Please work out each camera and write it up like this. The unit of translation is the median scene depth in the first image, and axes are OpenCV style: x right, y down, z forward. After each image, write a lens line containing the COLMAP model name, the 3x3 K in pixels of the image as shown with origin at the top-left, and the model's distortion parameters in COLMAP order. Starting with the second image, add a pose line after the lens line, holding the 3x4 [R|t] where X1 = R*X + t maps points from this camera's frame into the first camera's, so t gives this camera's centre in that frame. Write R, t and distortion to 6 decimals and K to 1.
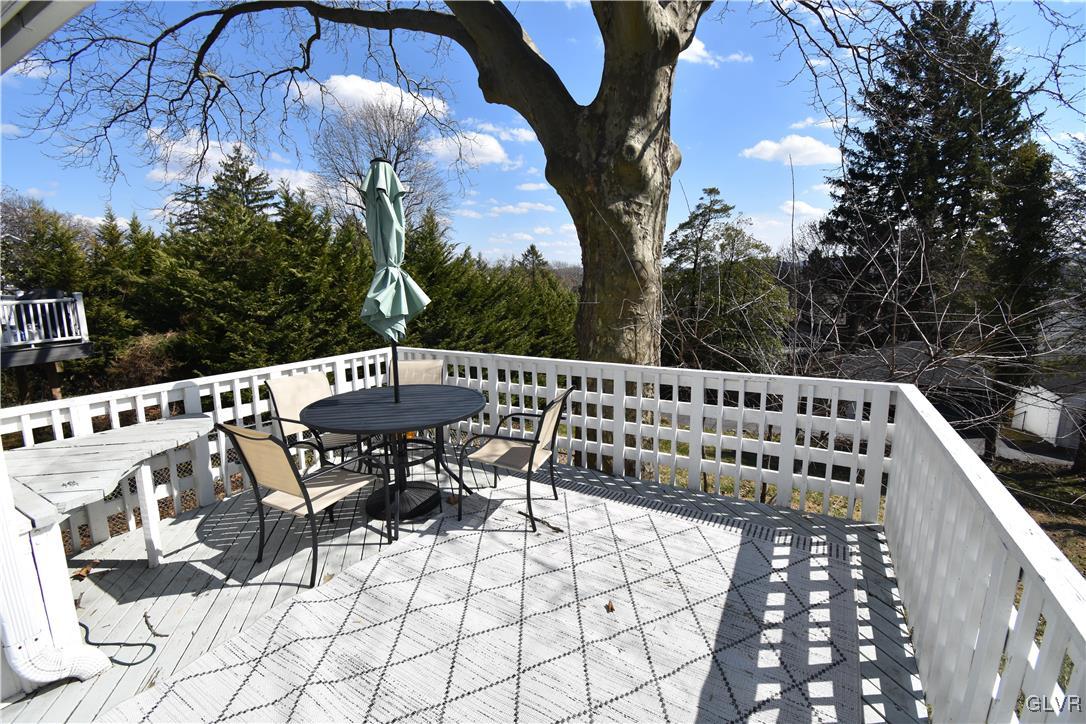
lens RADIAL K [[481.1, 0, 541.7], [0, 481.1, 359.4], [0, 0, 1]] dist [0.027191, -0.030000]
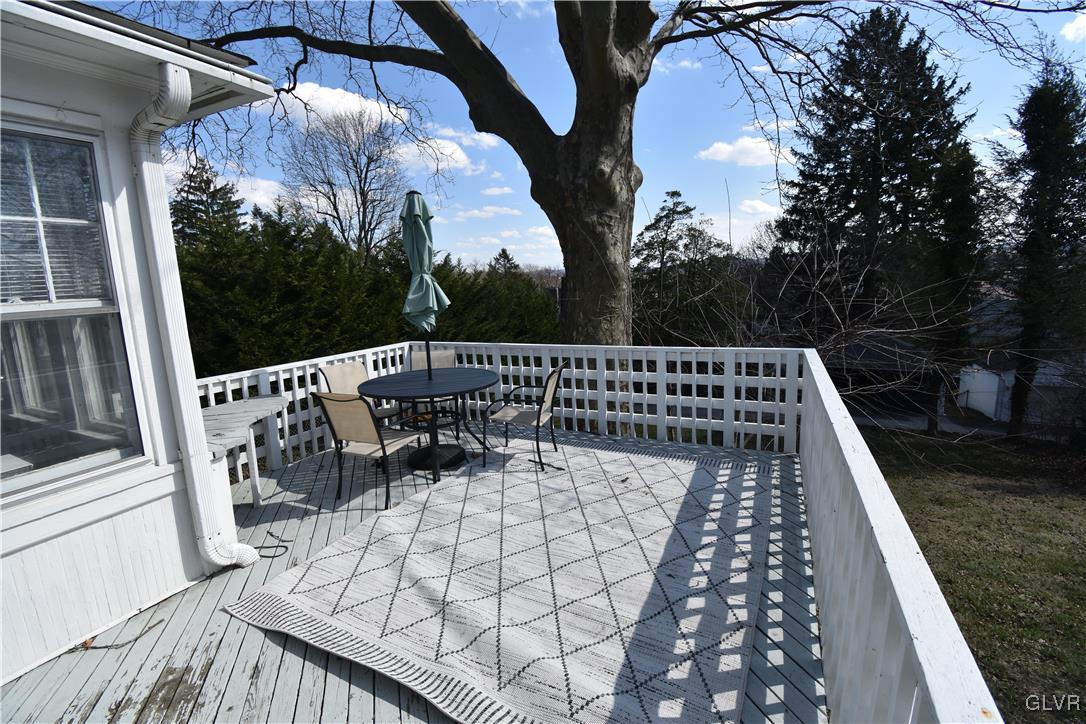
lens RADIAL K [[481.1, 0, 541.7], [0, 481.1, 359.4], [0, 0, 1]] dist [0.027191, -0.030000]
pose [[0.997750, -0.037836, 0.055351, -0.054253], [0.038151, 0.999261, -0.004639, 0.039082], [-0.055135, 0.006741, 0.998456, -0.216052]]
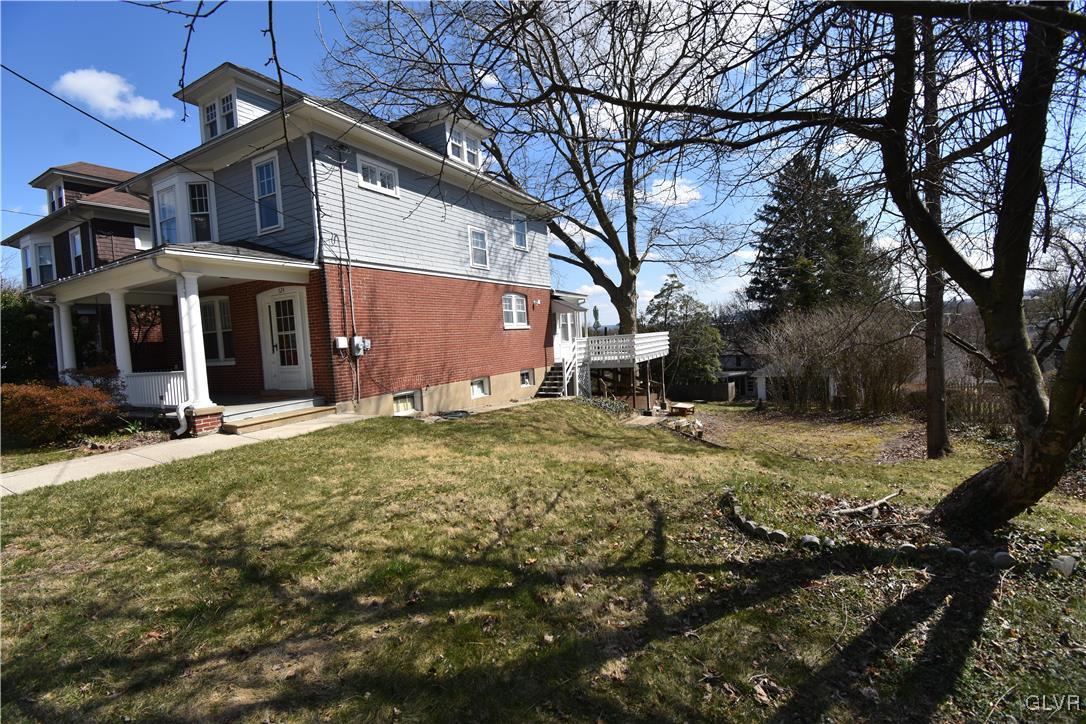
lens RADIAL K [[481.1, 0, 541.7], [0, 481.1, 359.4], [0, 0, 1]] dist [0.027191, -0.030000]
pose [[0.998686, -0.051197, 0.002265, -0.865571], [0.051082, 0.990953, -0.124109, 0.904565], [0.004109, 0.124061, 0.992266, -4.442324]]
